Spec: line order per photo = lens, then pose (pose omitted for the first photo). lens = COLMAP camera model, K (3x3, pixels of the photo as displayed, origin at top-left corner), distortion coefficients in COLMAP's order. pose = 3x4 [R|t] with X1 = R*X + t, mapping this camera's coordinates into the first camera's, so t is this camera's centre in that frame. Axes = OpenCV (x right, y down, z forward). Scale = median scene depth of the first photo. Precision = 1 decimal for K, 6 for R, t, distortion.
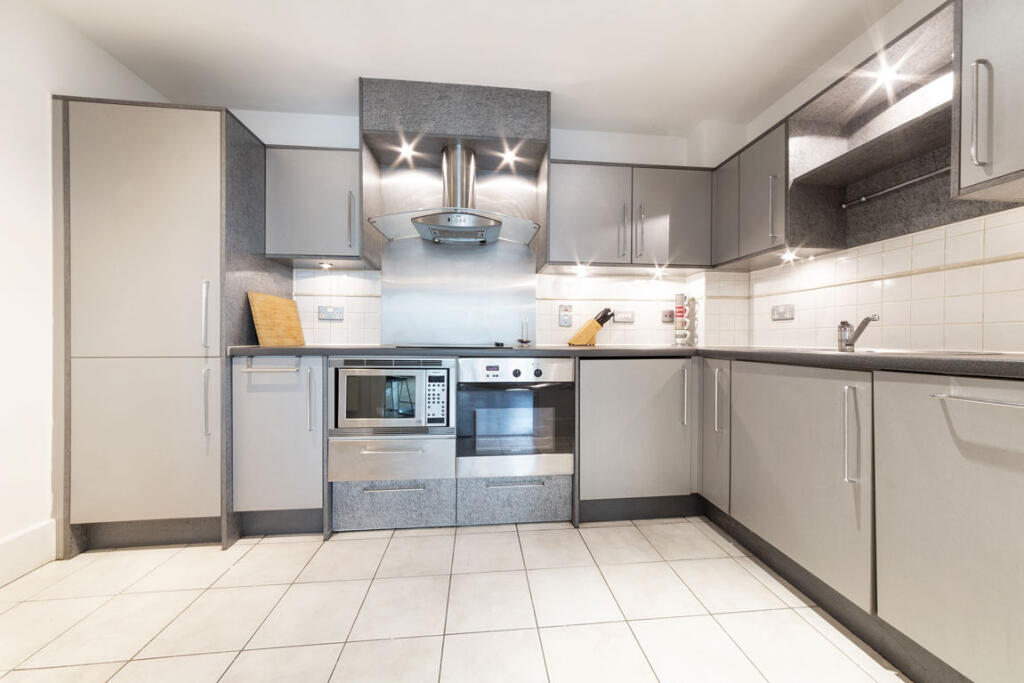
lens RADIAL K [[358.4, 0, 512.0], [0, 358.4, 341.5], [0, 0, 1]] dist [-0.000277, -0.000092]
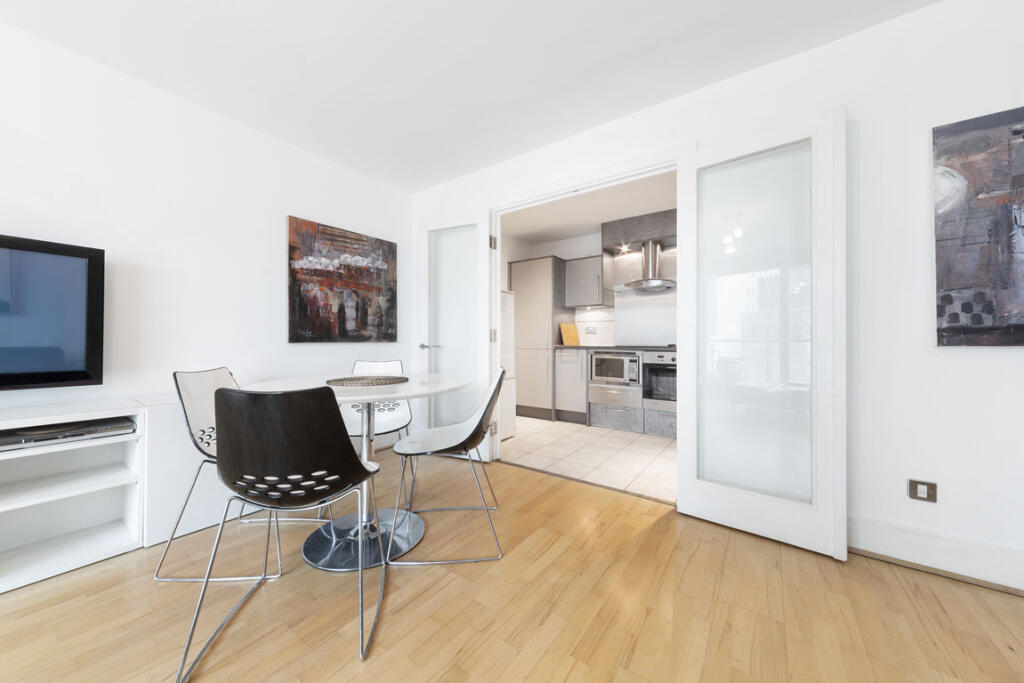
lens RADIAL K [[358.4, 0, 512.0], [0, 358.4, 341.5], [0, 0, 1]] dist [-0.000277, -0.000092]
pose [[0.750437, -0.002139, -0.660939, 0.657997], [-0.001135, 0.999989, -0.004525, -0.001791], [0.660942, 0.004146, 0.750426, -1.084918]]
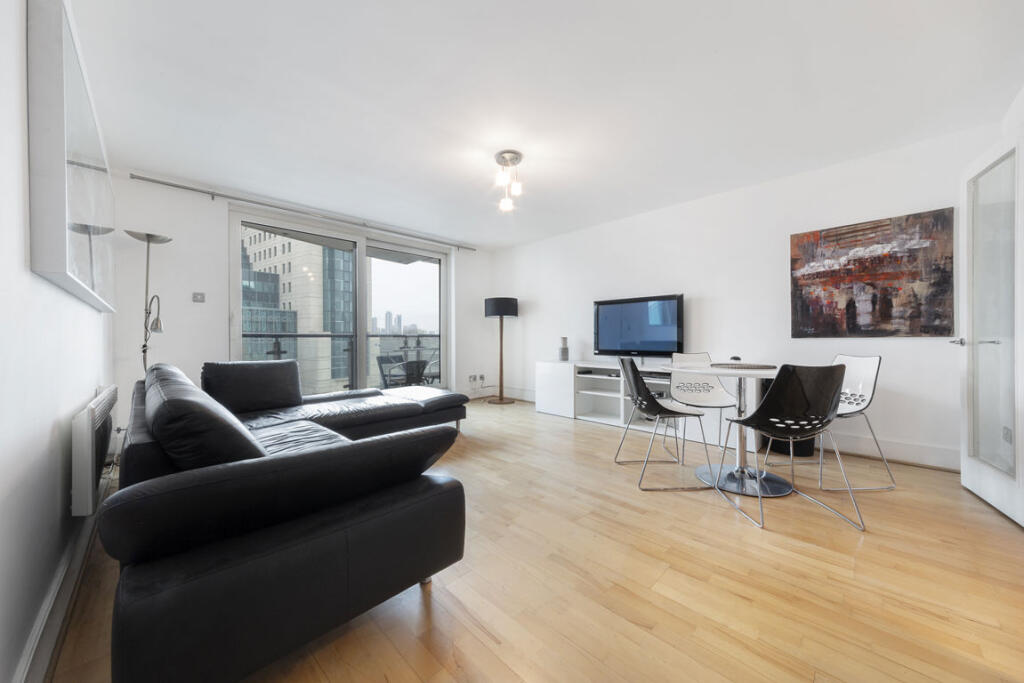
lens RADIAL K [[358.4, 0, 512.0], [0, 358.4, 341.5], [0, 0, 1]] dist [-0.000277, -0.000092]
pose [[-0.777409, 0.009535, -0.628923, 1.216594], [0.005318, 0.999949, 0.008586, -0.008007], [0.628973, 0.003330, -0.777420, -0.110254]]
